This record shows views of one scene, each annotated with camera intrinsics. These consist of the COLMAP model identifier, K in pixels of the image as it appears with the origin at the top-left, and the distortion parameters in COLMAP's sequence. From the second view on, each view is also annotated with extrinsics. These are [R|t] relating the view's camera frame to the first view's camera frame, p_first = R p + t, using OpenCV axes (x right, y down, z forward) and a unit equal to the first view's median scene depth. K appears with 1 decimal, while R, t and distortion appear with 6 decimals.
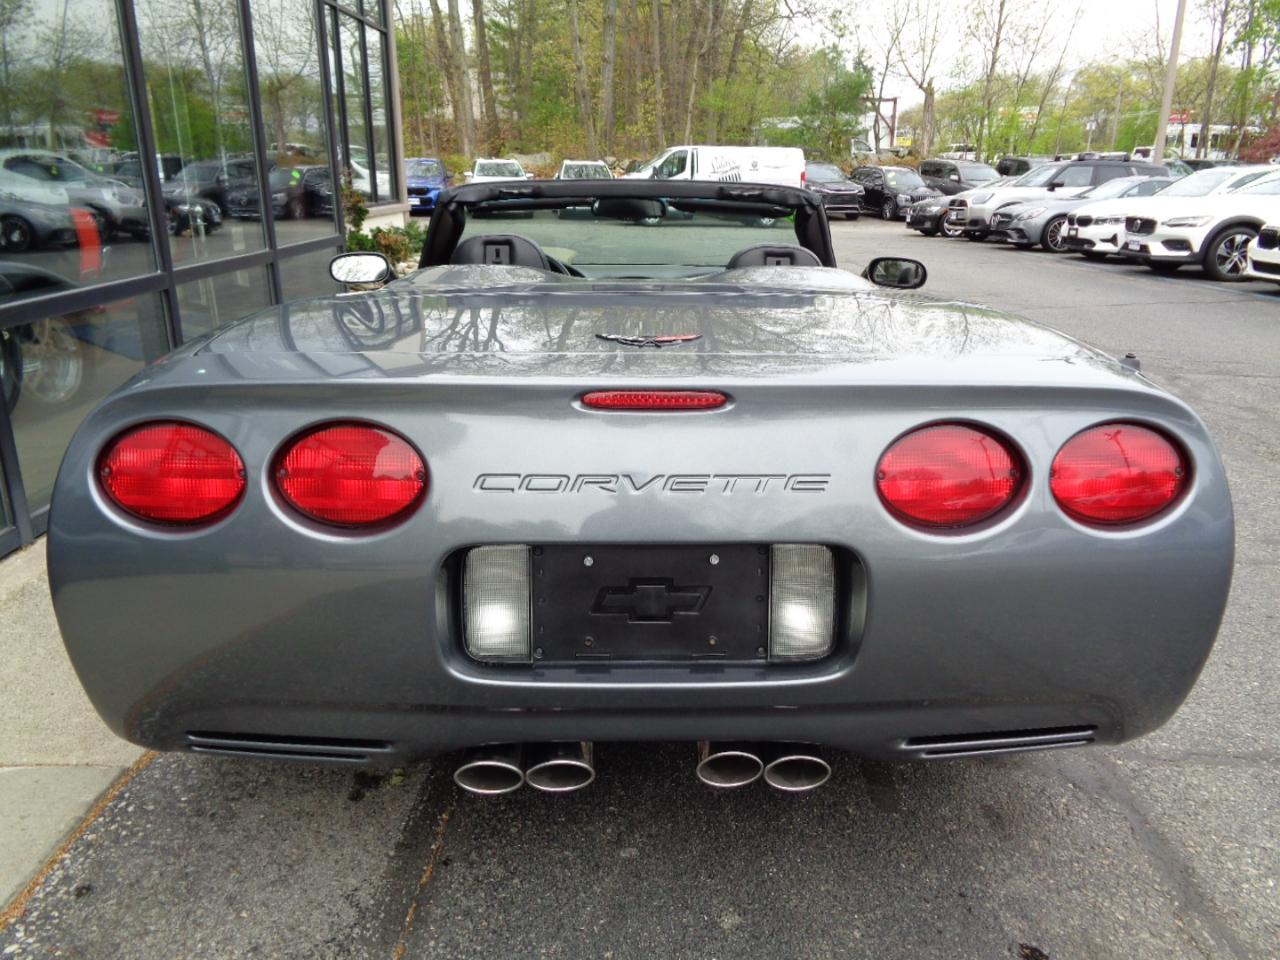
lens RADIAL K [[973.4, 0, 639.5], [0, 973.4, 475.7], [0, 0, 1]] dist [0.011160, 0.007190]
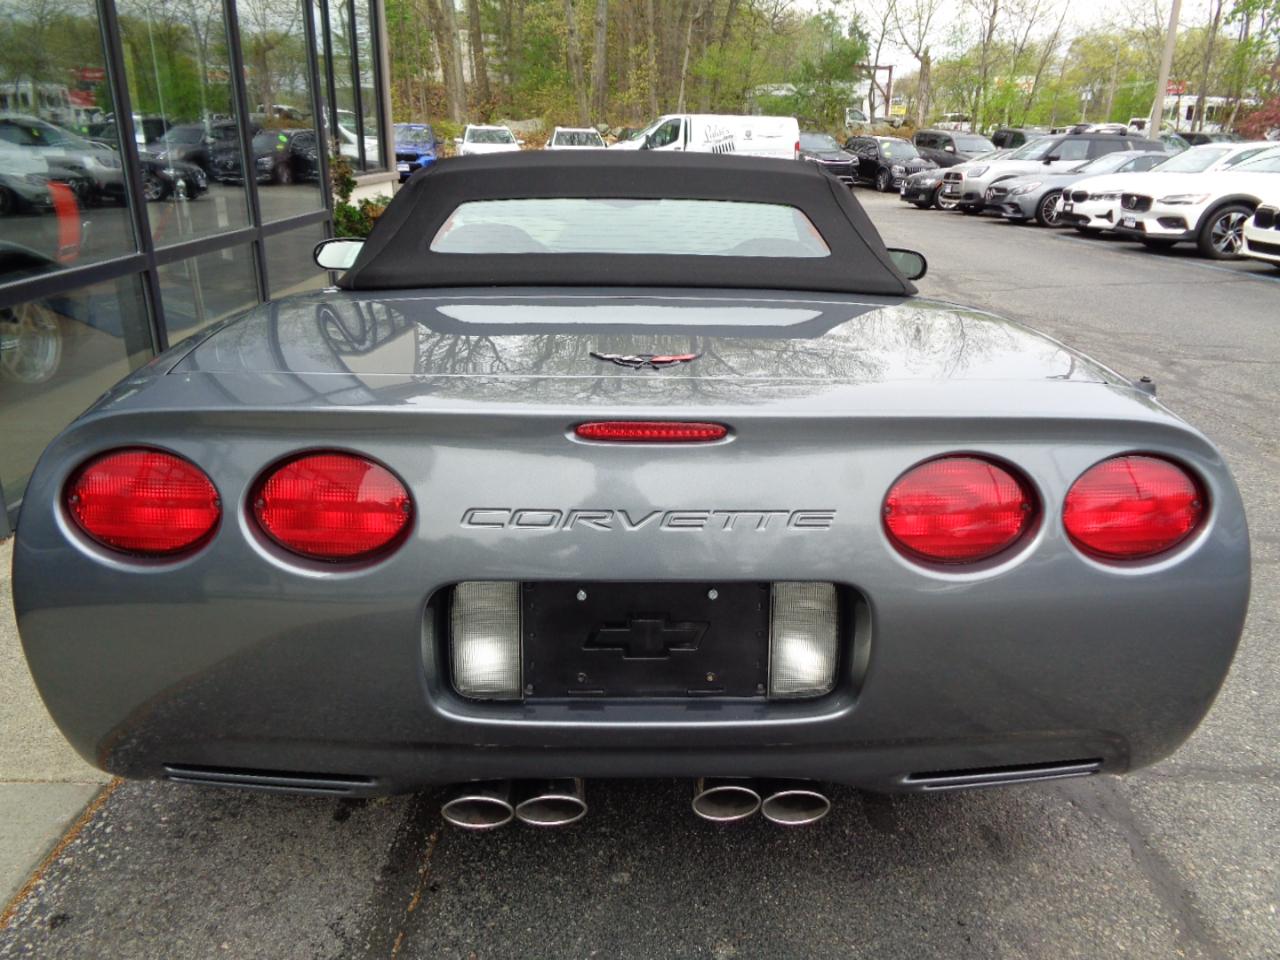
lens RADIAL K [[973.4, 0, 641.4], [0, 973.4, 473.6], [0, 0, 1]] dist [0.011160, 0.007190]
pose [[0.999912, 0.005919, 0.011882, -0.000268], [-0.006271, 0.999537, 0.029781, -0.002753], [-0.011700, -0.029853, 0.999486, 0.001984]]
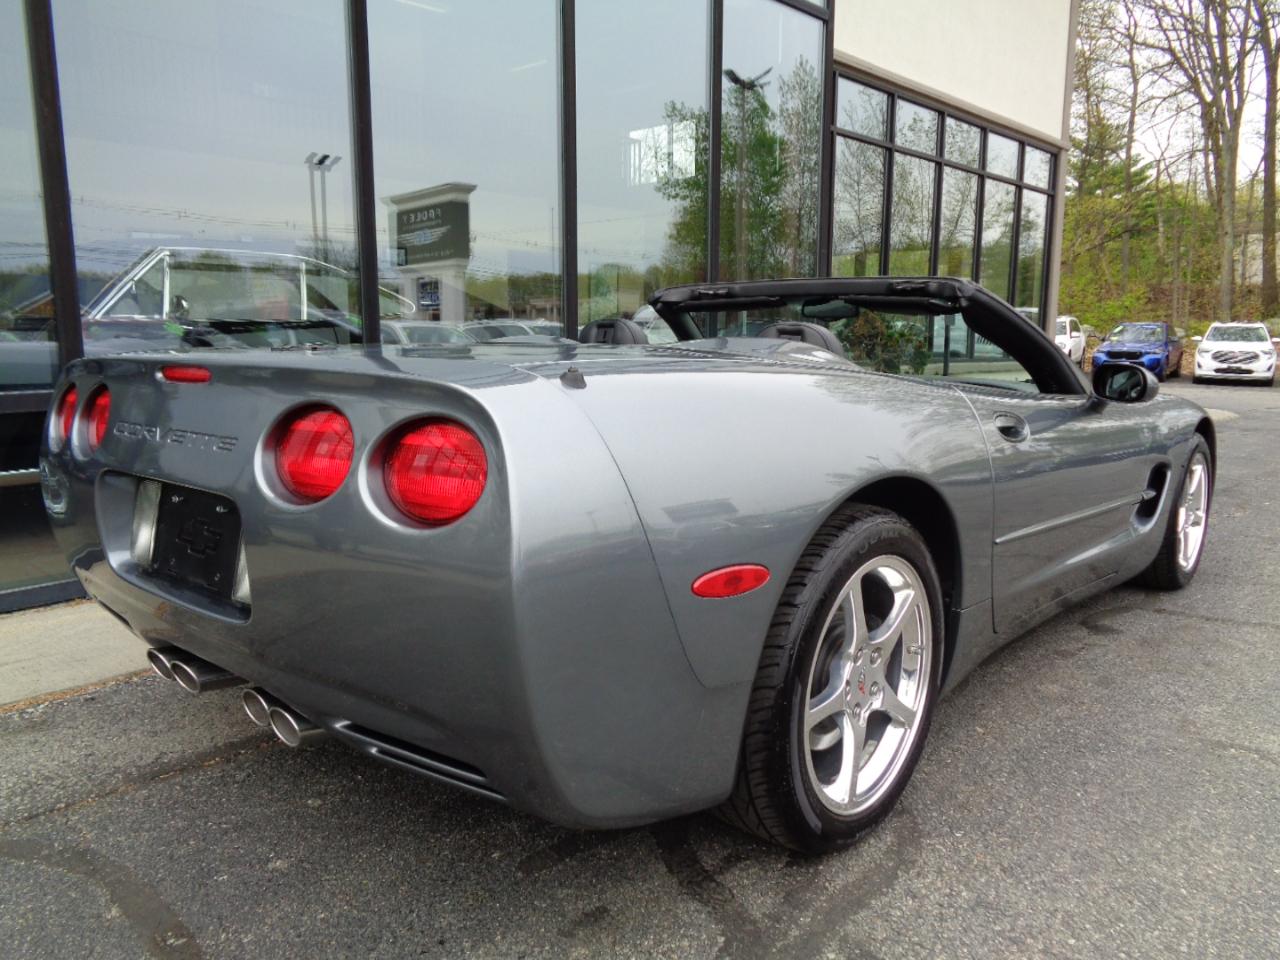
lens RADIAL K [[973.4, 0, 638.8], [0, 973.4, 480.8], [0, 0, 1]] dist [0.011160, 0.007190]
pose [[0.736054, 0.097300, -0.669893, 0.058103], [-0.205112, 0.975150, -0.083732, 0.002170], [0.645100, 0.199034, 0.737721, 0.019104]]
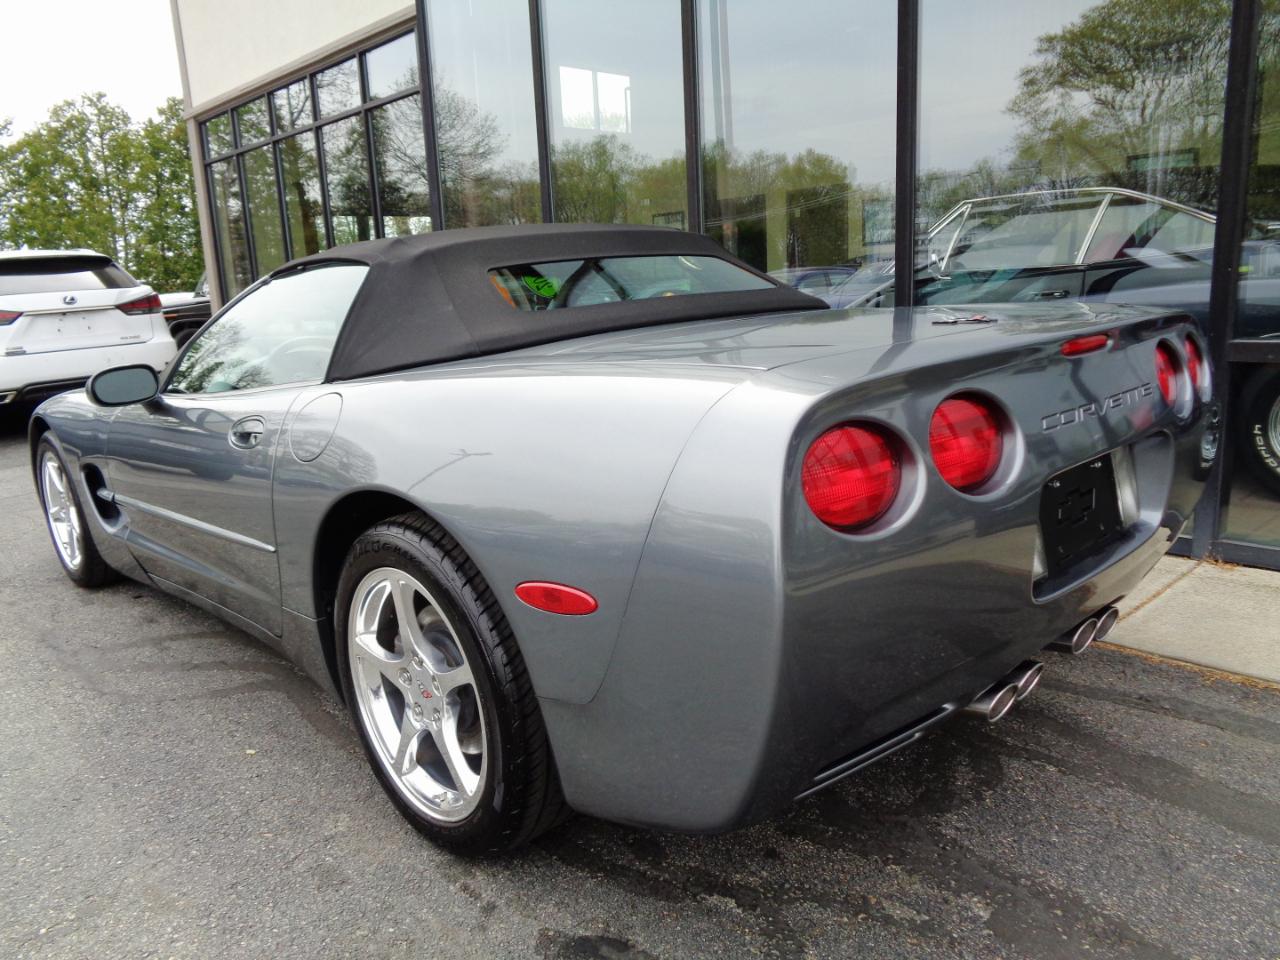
lens RADIAL K [[973.4, 0, 633.6], [0, 973.4, 474.0], [0, 0, 1]] dist [0.011160, 0.007190]
pose [[-0.732150, 0.159648, -0.662171, 0.052594], [-0.162807, 0.902950, 0.397711, -0.045035], [0.661401, 0.398990, -0.635103, 0.159712]]
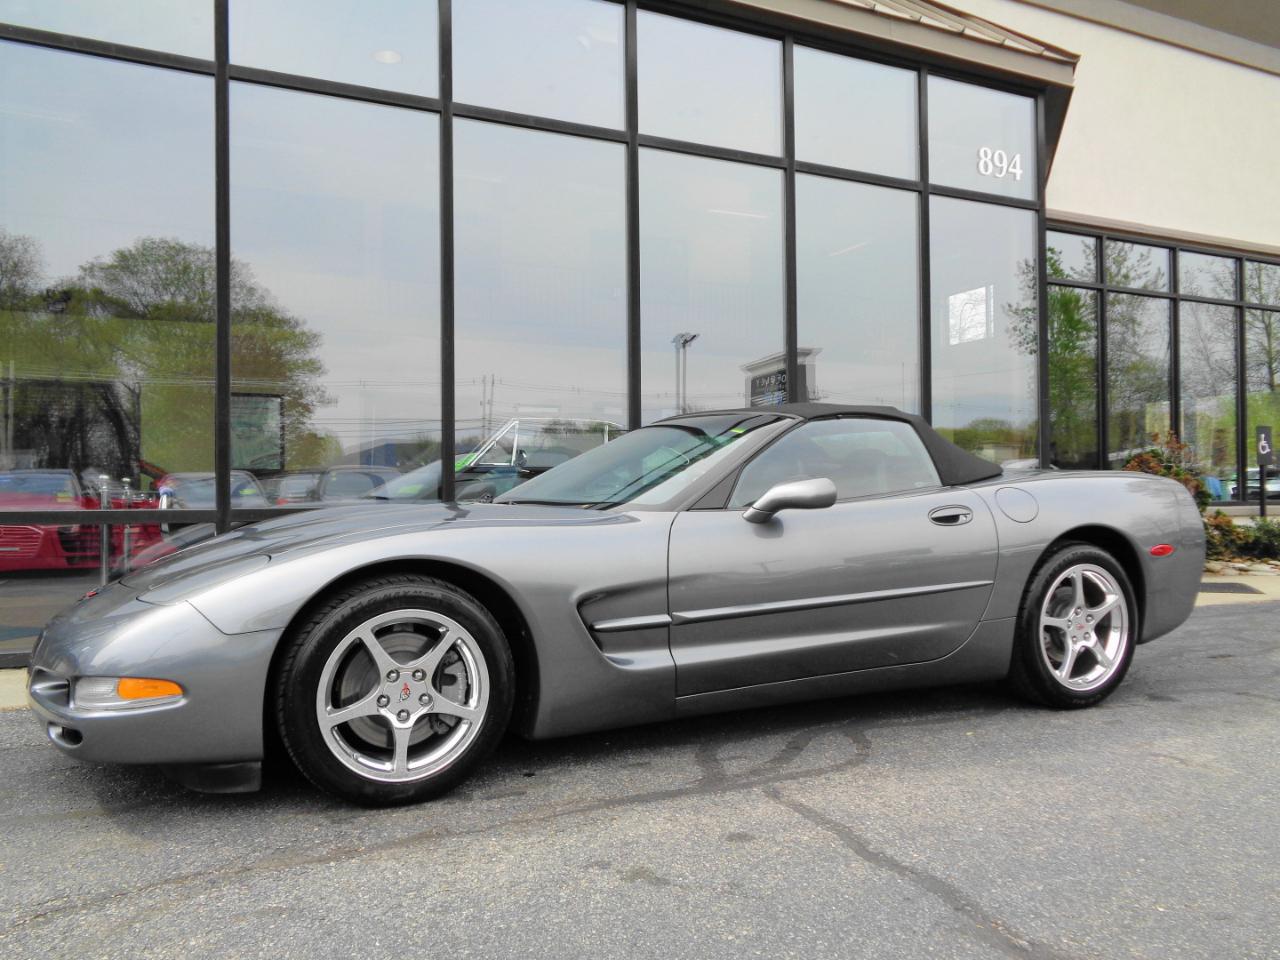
lens RADIAL K [[973.4, 0, 633.6], [0, 973.4, 479.8], [0, 0, 1]] dist [0.011160, 0.007190]
pose [[0.437890, -0.018731, -0.898833, 0.112143], [-0.264899, 0.952709, -0.148907, 0.008979], [0.859116, 0.303305, 0.412220, 0.011507]]
